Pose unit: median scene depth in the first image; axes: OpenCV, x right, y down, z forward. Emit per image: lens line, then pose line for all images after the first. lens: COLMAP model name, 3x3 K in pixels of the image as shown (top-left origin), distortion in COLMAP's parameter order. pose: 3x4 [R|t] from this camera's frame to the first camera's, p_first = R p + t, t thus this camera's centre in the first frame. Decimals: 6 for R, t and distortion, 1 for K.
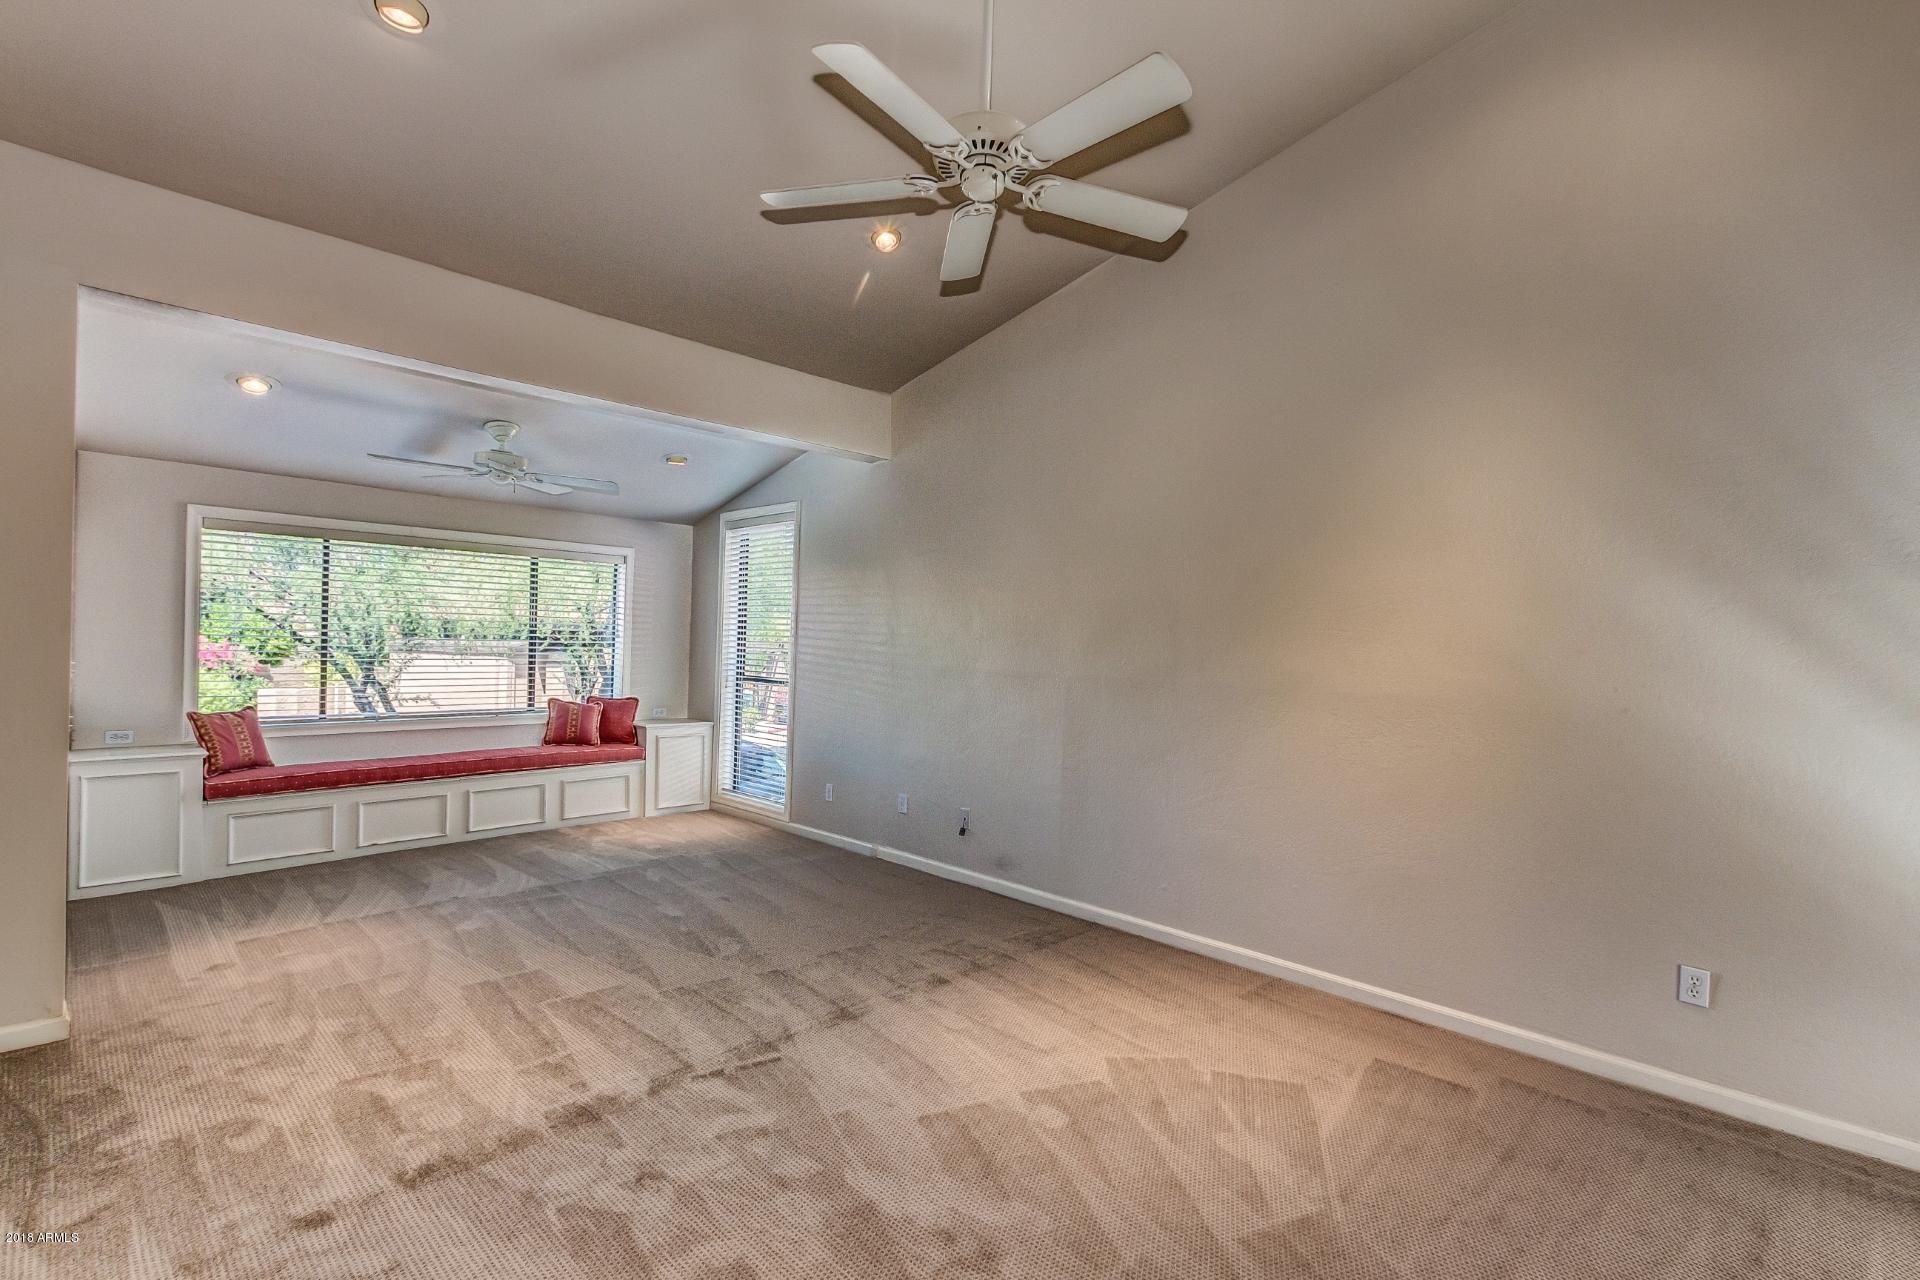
lens RADIAL K [[865.9, 0, 970.2], [0, 865.9, 647.0], [0, 0, 1]] dist [0.003126, -0.000045]
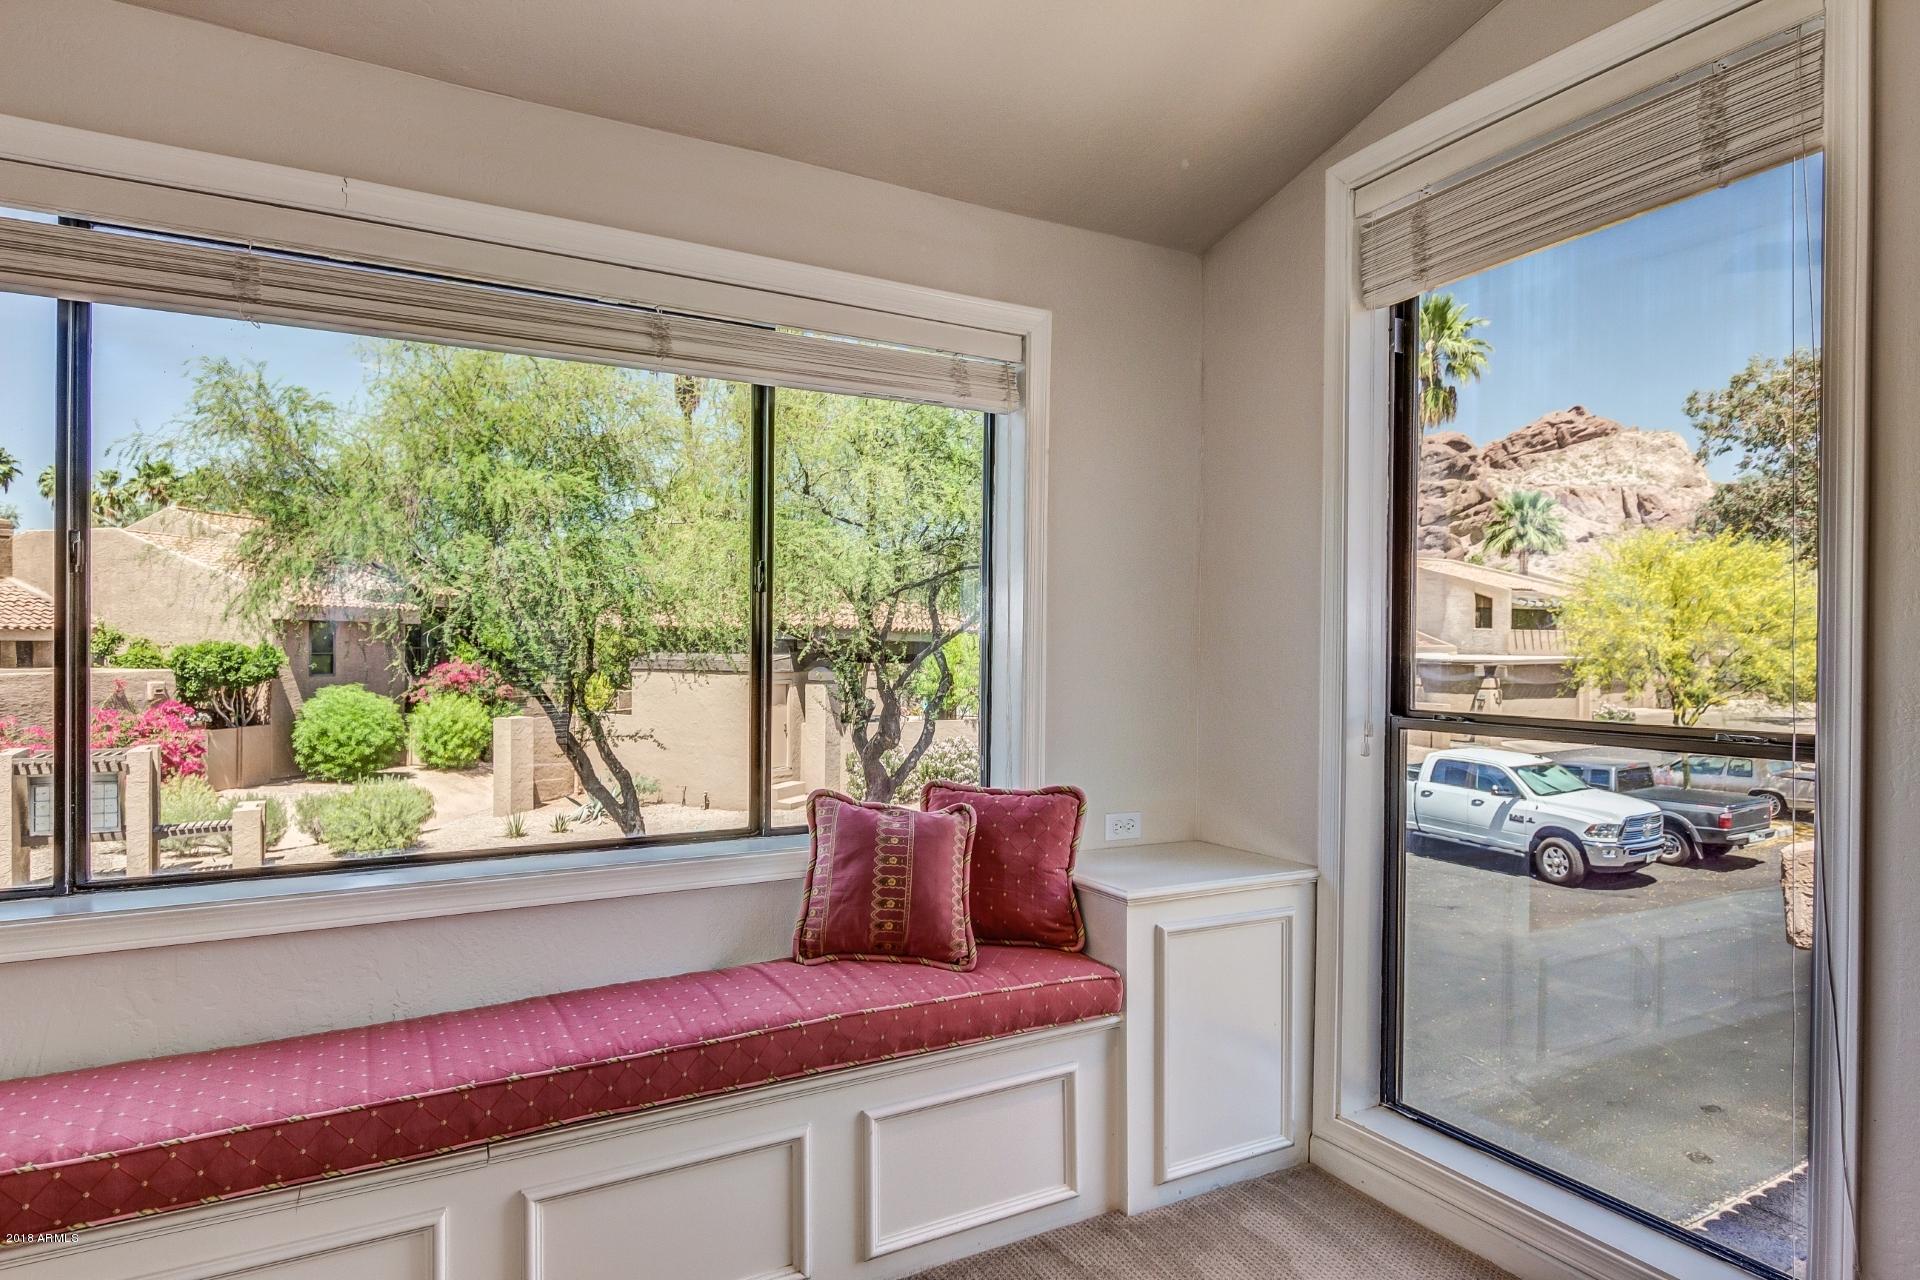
lens RADIAL K [[1066.3, 0, 960.0], [0, 1066.3, 640.0], [0, 0, 1]] dist [0.001564, 0.000126]
pose [[0.951996, -0.023229, -0.305229, -0.318478], [0.017749, 0.999628, -0.020718, 0.014145], [0.305597, 0.014306, 0.952053, 0.653059]]
